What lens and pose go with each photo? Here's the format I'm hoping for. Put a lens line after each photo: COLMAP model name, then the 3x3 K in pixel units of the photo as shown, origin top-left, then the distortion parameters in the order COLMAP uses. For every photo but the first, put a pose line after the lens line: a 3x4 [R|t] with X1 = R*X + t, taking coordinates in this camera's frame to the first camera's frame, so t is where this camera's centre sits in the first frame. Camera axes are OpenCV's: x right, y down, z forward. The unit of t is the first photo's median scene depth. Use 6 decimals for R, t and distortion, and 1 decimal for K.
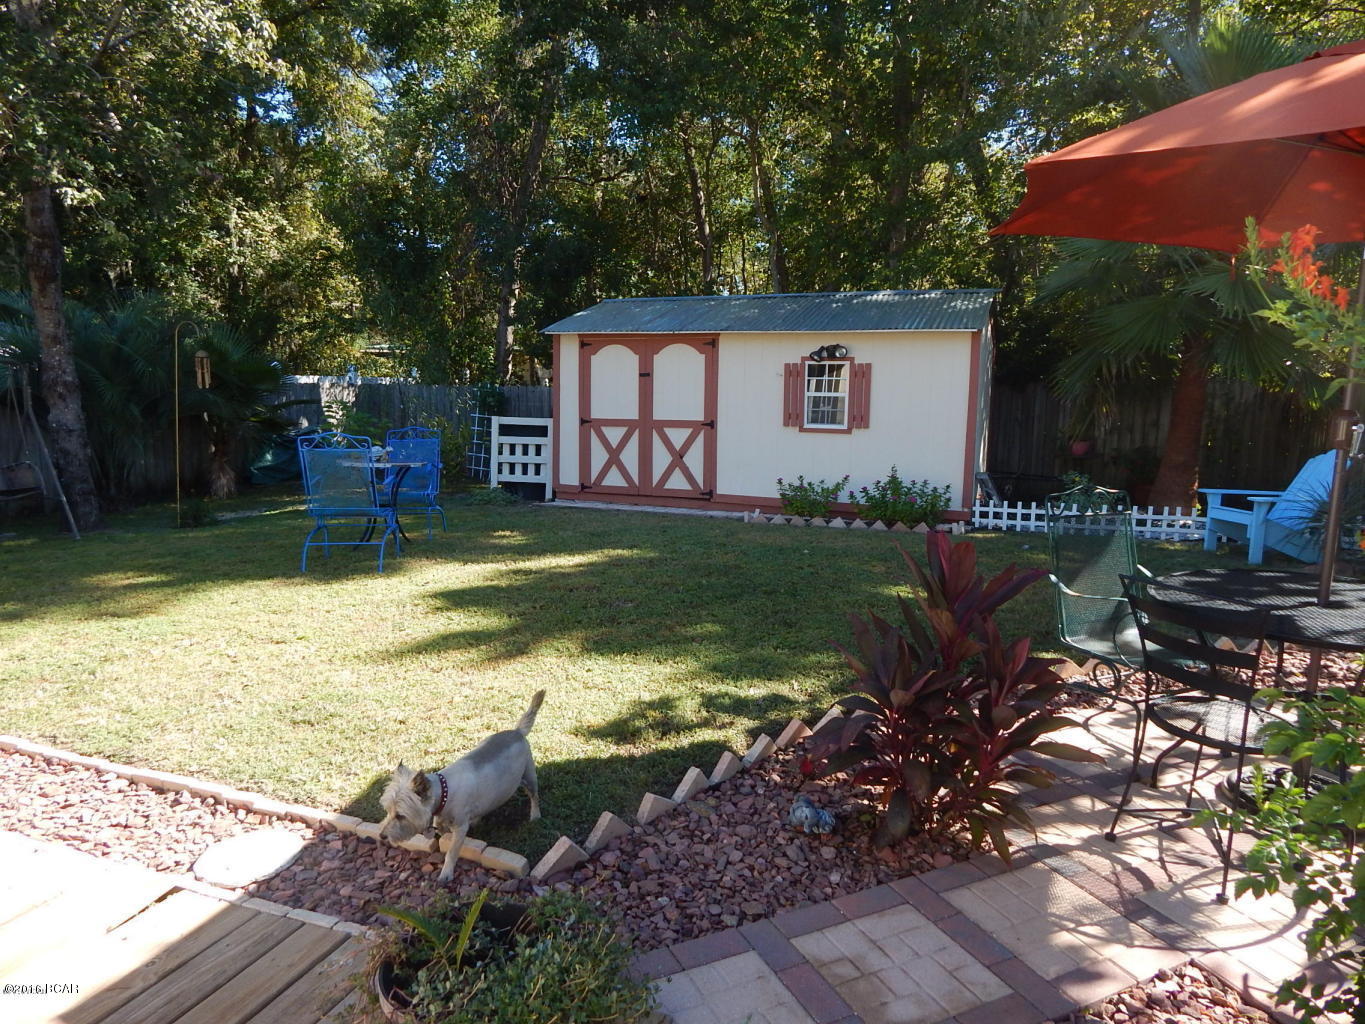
lens RADIAL K [[912.3, 0, 681.3], [0, 912.3, 501.1], [0, 0, 1]] dist [0.009628, -0.000608]
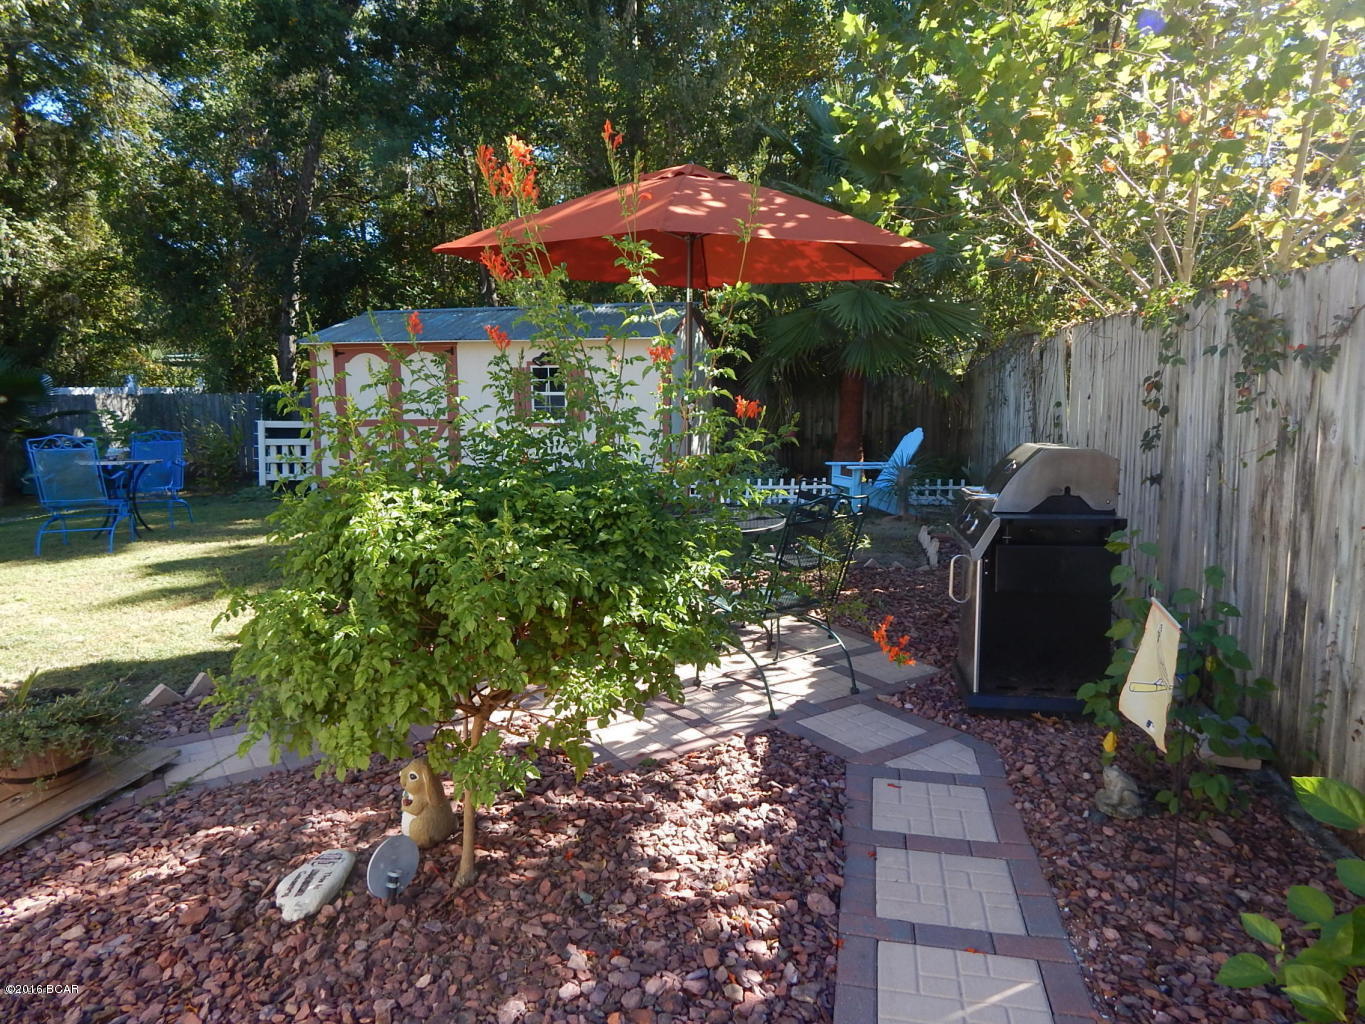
lens RADIAL K [[889.2, 0, 682.5], [0, 889.2, 512.0], [0, 0, 1]] dist [-0.008190, -0.002801]
pose [[0.984009, -0.044082, 0.172578, 0.074728], [0.041872, 0.998988, 0.016428, 0.014028], [-0.173128, -0.008939, 0.984859, -0.092595]]
